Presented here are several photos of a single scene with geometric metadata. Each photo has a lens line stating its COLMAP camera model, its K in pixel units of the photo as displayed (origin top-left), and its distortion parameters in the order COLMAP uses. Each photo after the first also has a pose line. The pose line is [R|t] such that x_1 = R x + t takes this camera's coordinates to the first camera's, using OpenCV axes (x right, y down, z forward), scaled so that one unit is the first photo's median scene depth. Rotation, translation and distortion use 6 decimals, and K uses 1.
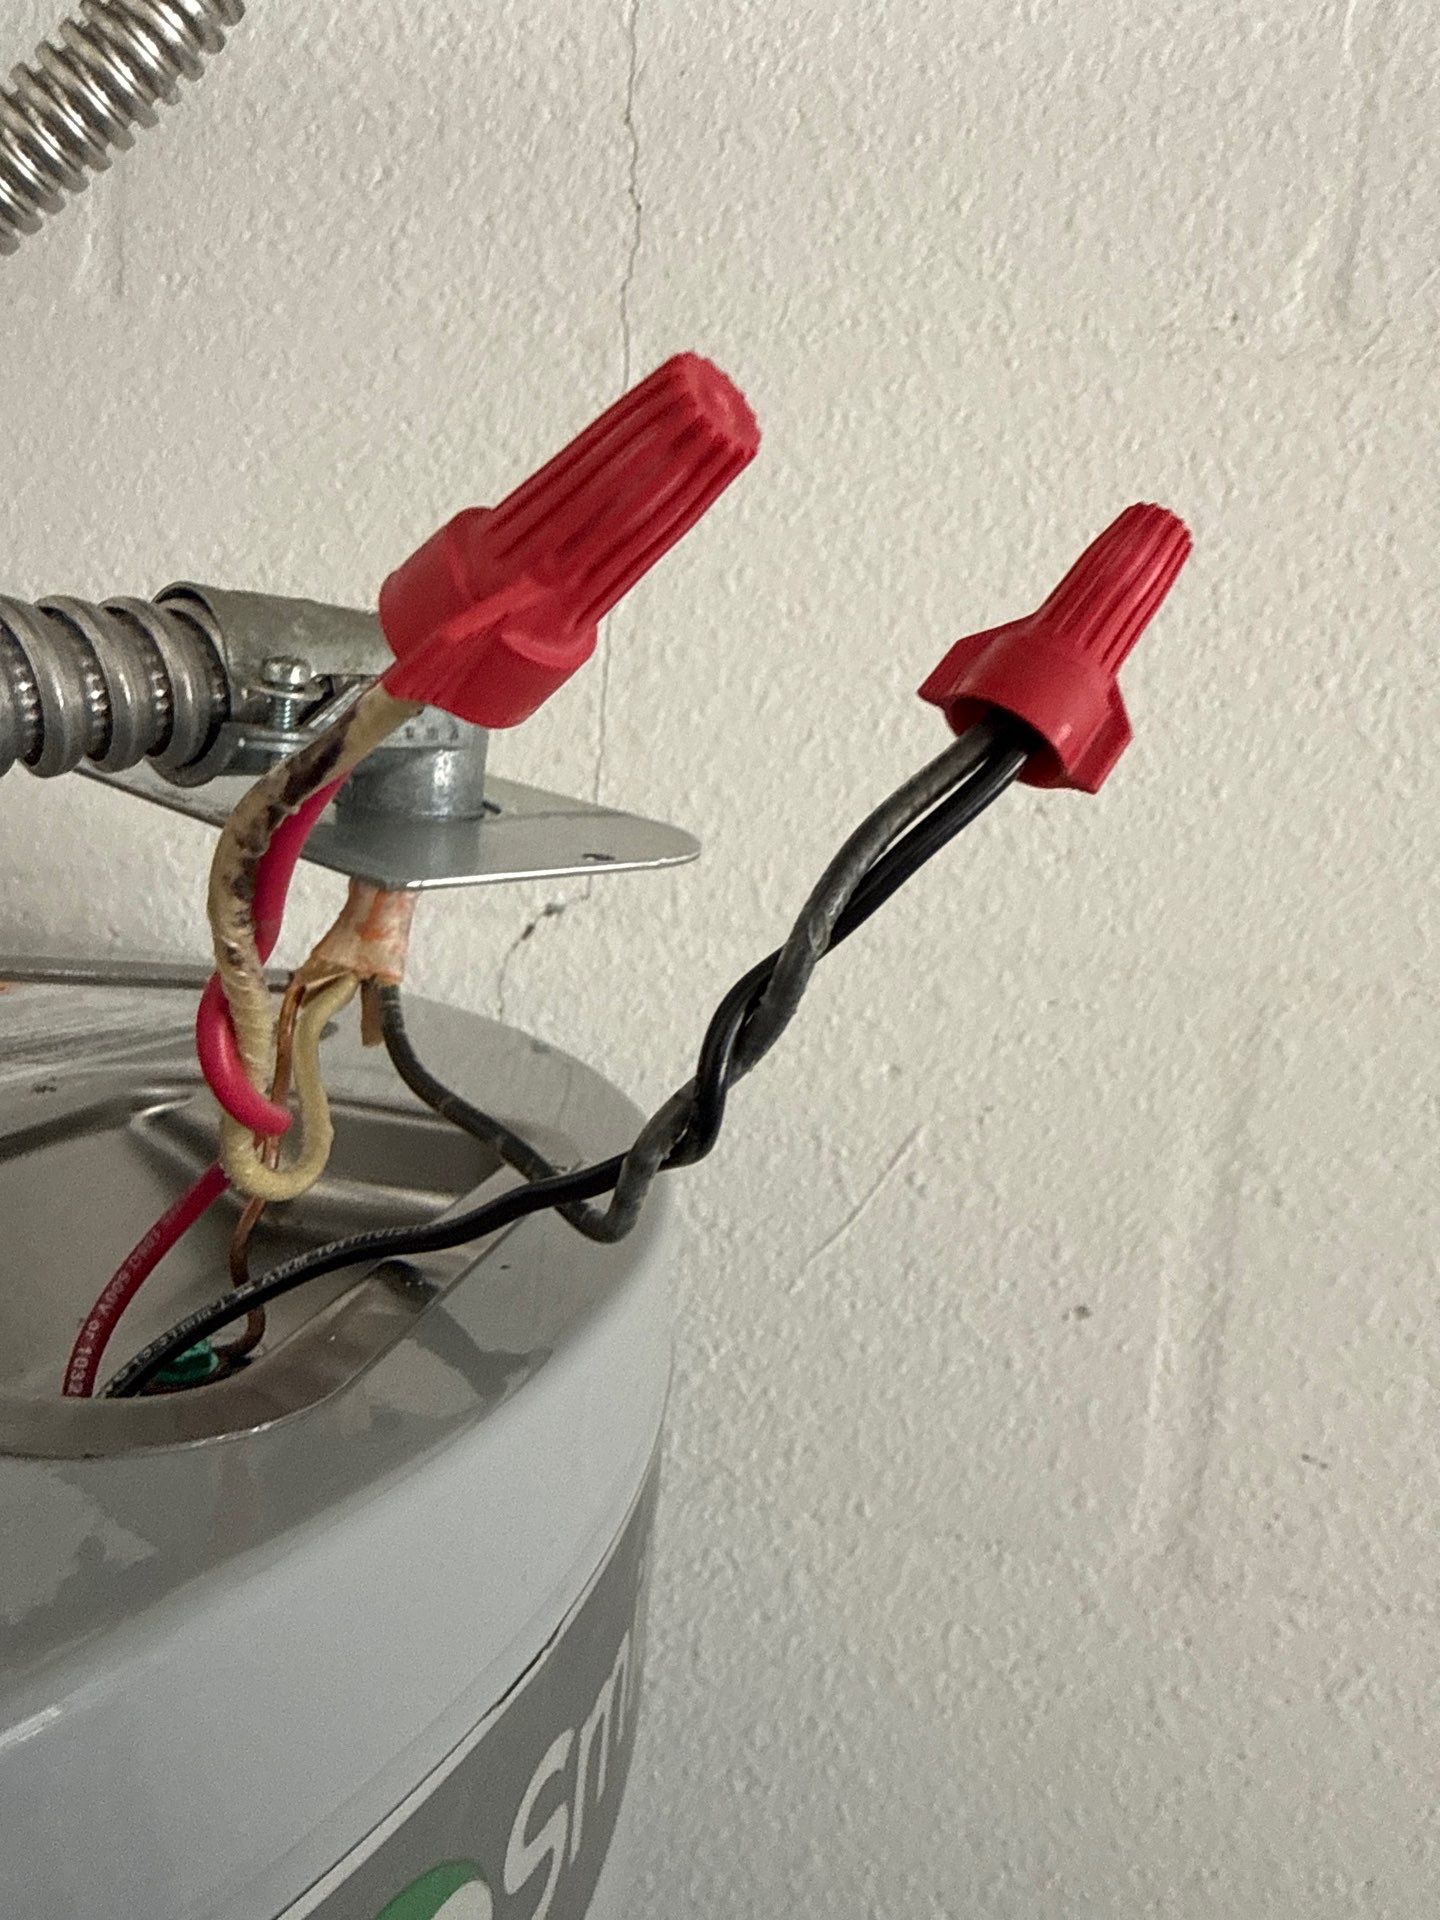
lens RADIAL K [[1349.2, 0, 688.4], [0, 1349.2, 986.1], [0, 0, 1]] dist [0.010353, -0.028420]
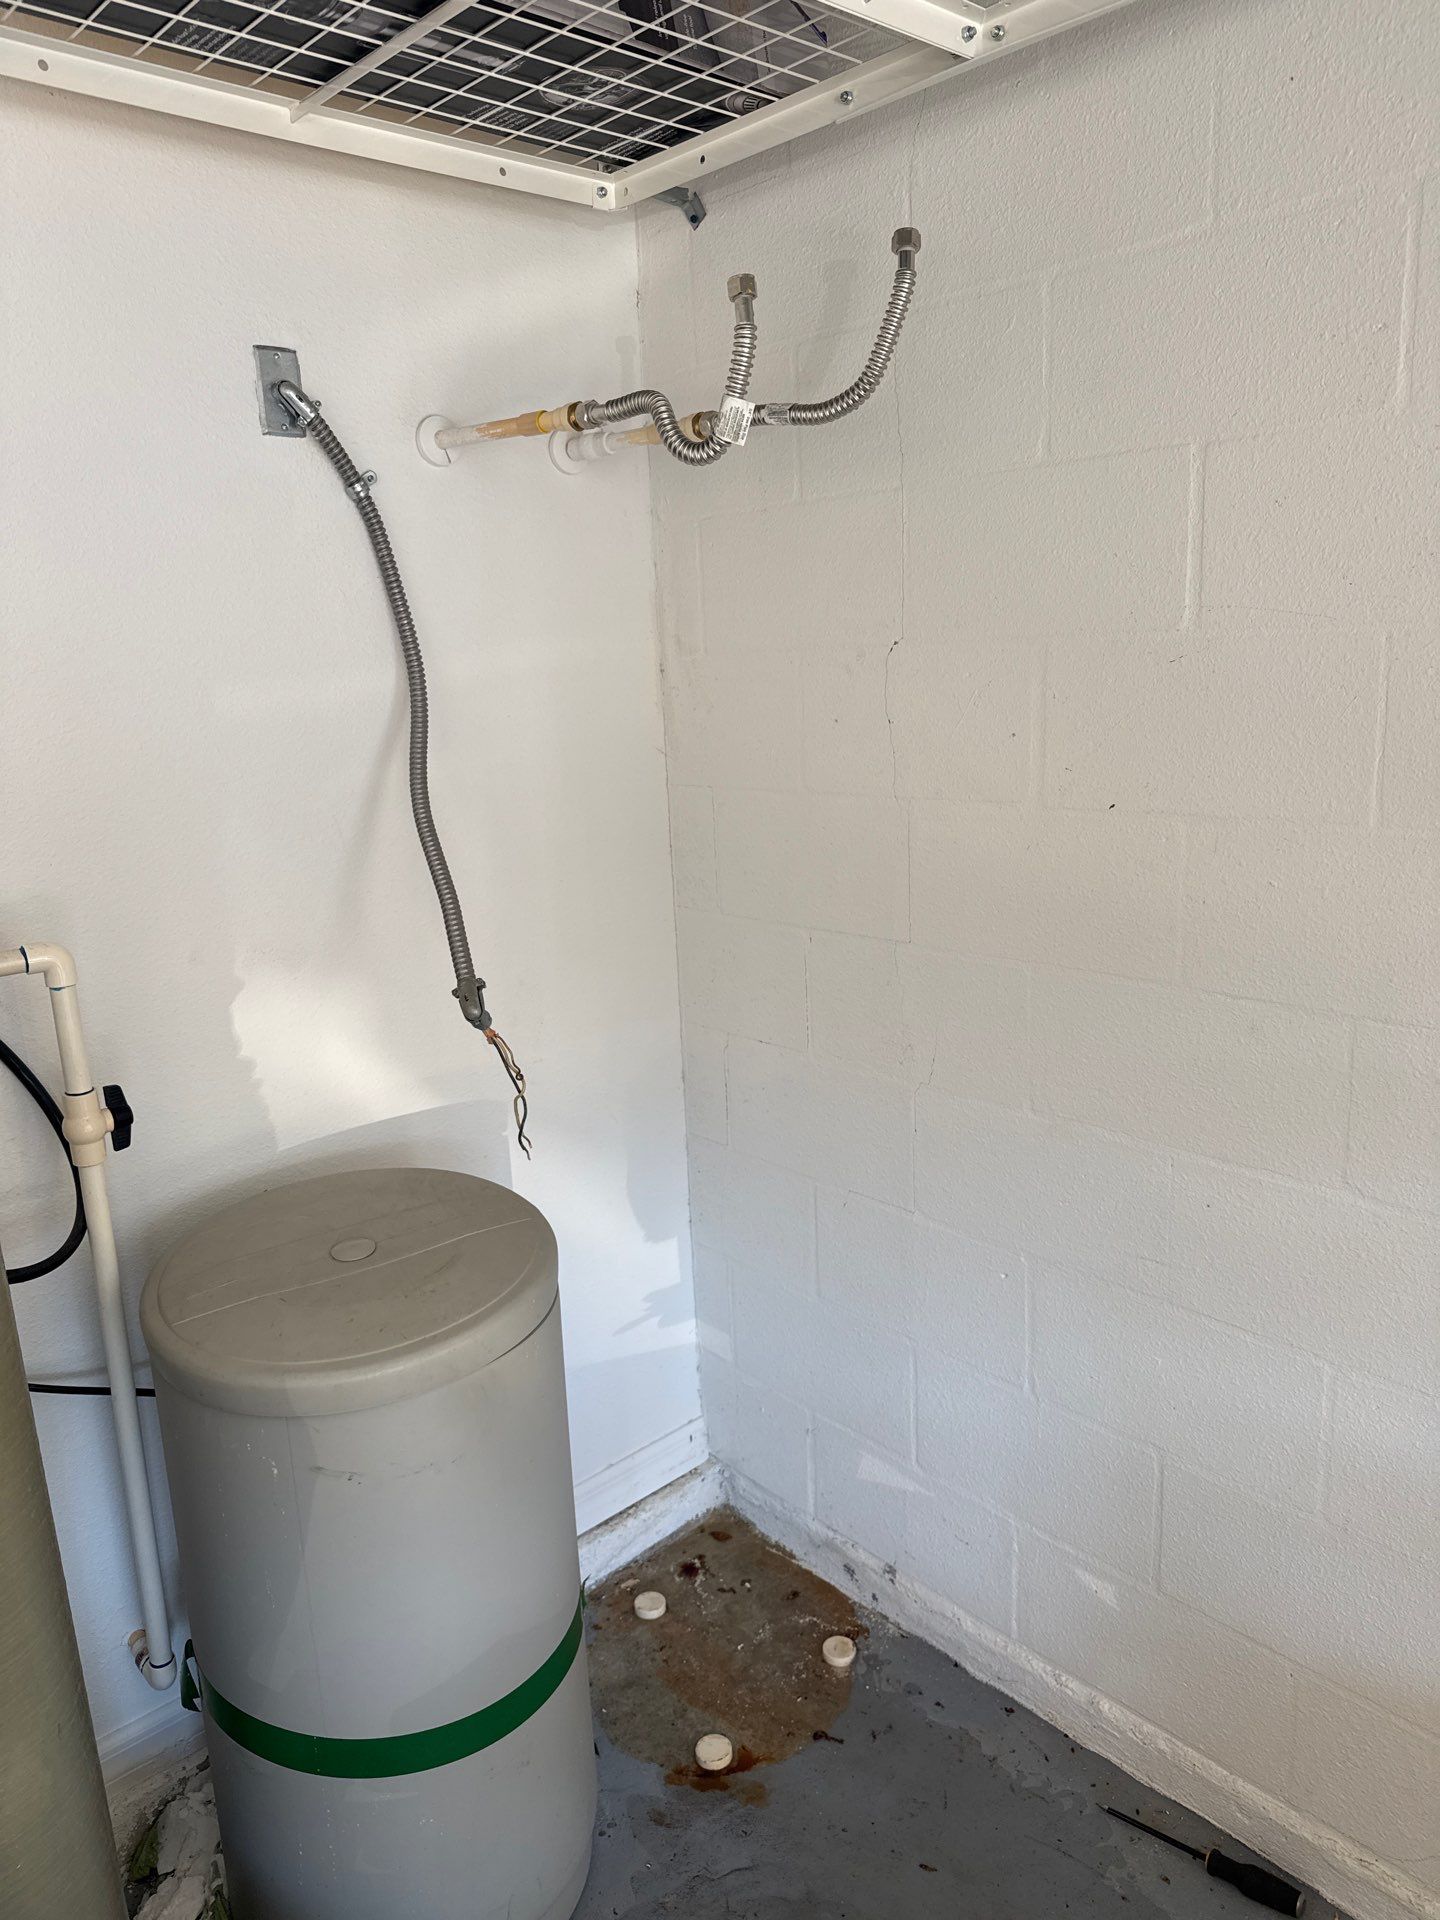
lens RADIAL K [[1349.2, 0, 735.9], [0, 1349.2, 975.7], [0, 0, 1]] dist [0.010353, -0.028420]
pose [[0.780036, 0.032648, -0.624883, 1.965236], [0.024068, 0.996334, 0.082099, 0.557509], [0.625272, -0.079080, 0.776390, -2.326994]]
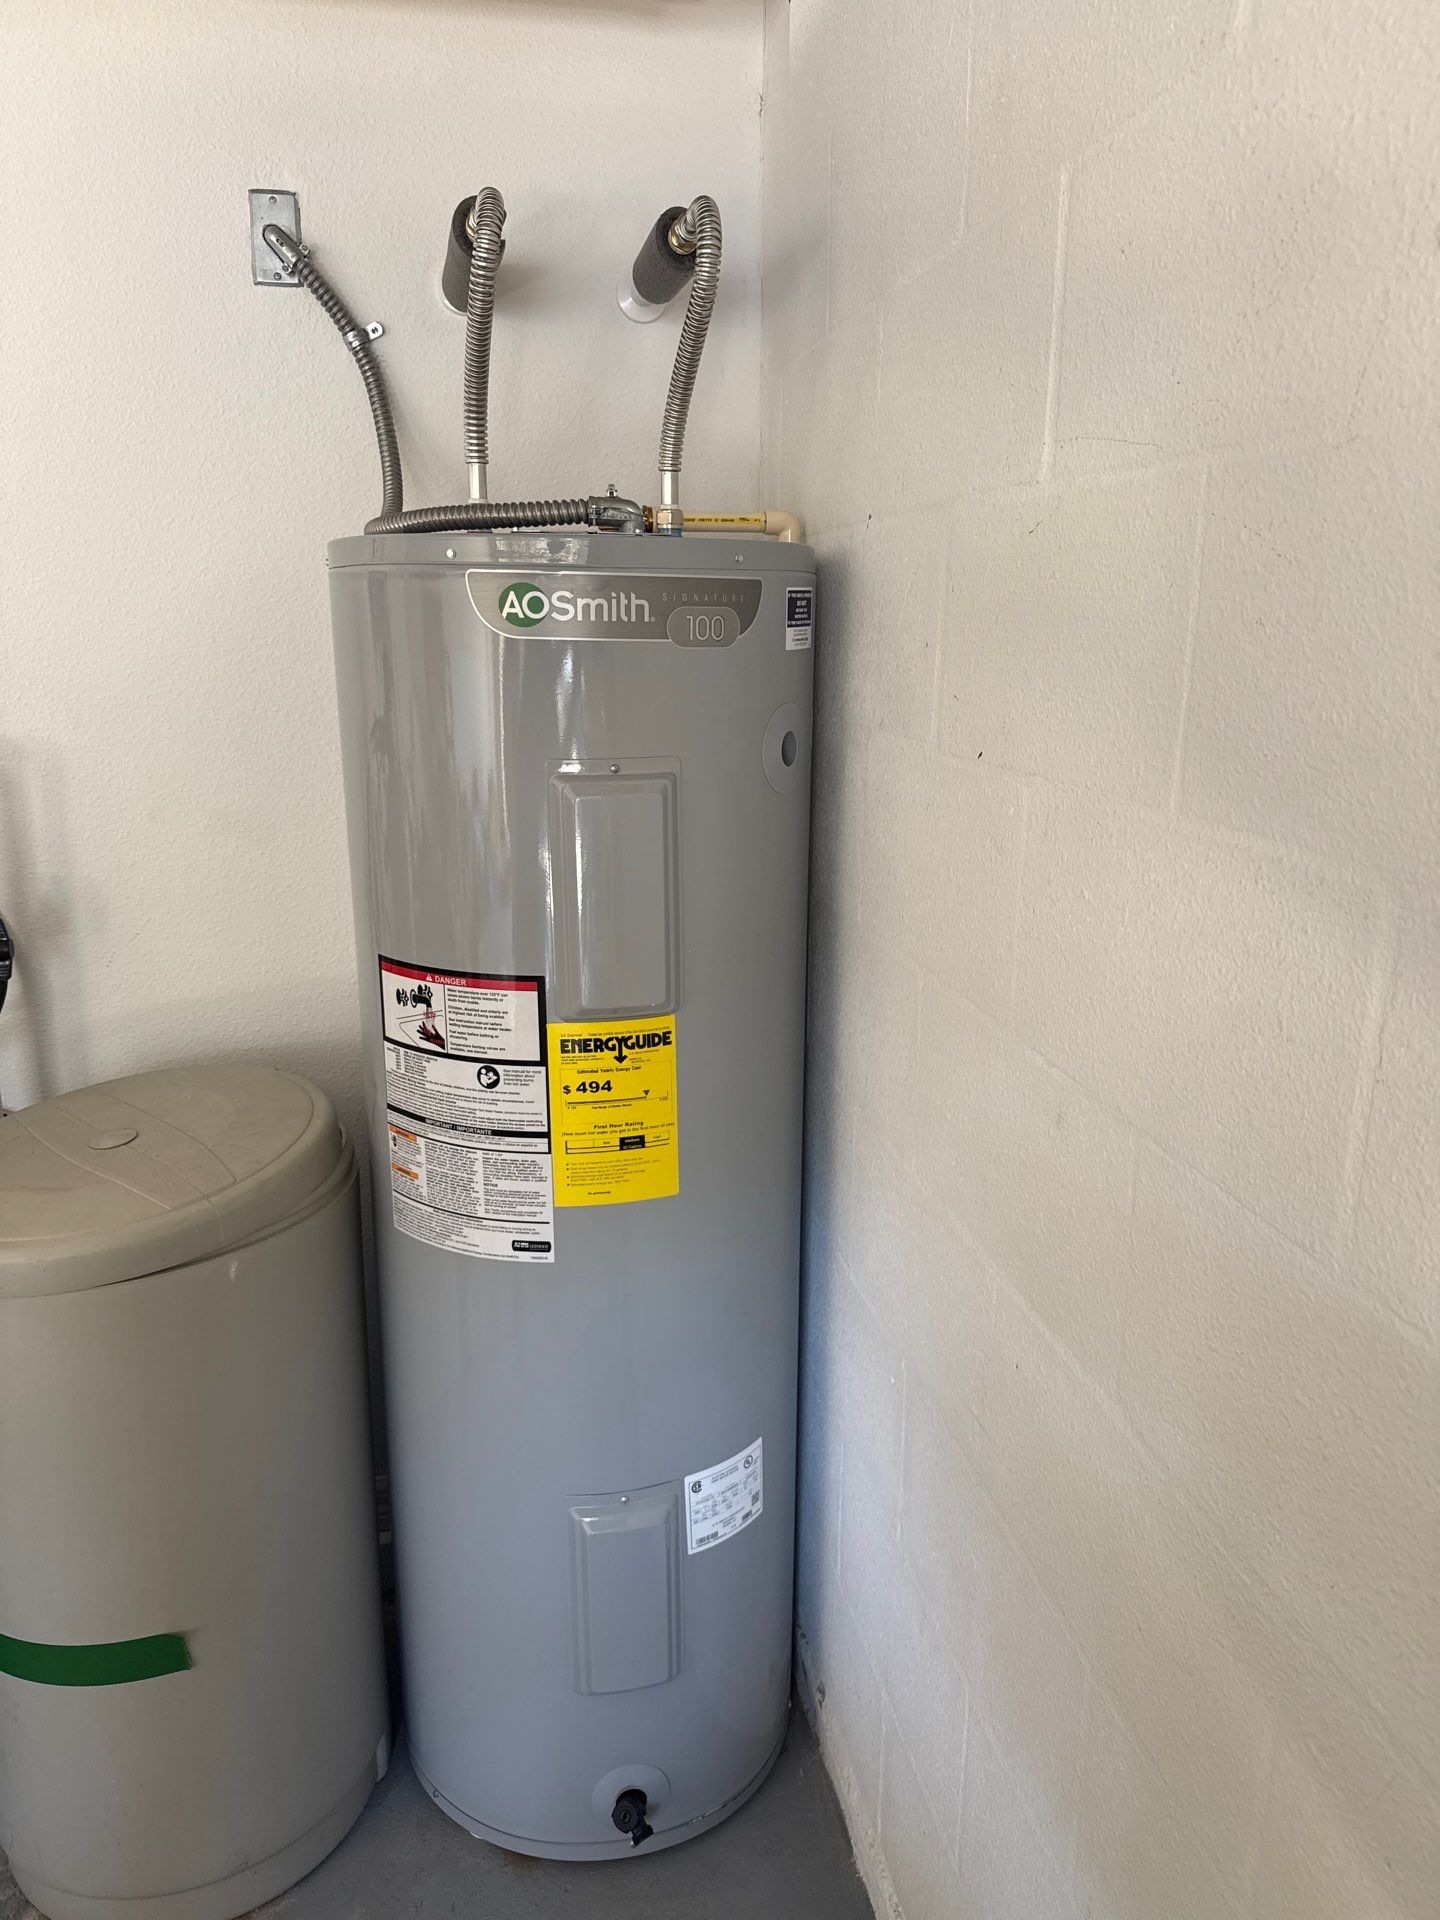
lens RADIAL K [[1349.2, 0, 718.0], [0, 1349.2, 976.5], [0, 0, 1]] dist [0.010353, -0.028420]
pose [[0.351410, 0.165023, -0.921563, 2.586308], [-0.102859, 0.985189, 0.137195, 0.538589], [0.930554, 0.046580, 0.363179, -0.285622]]
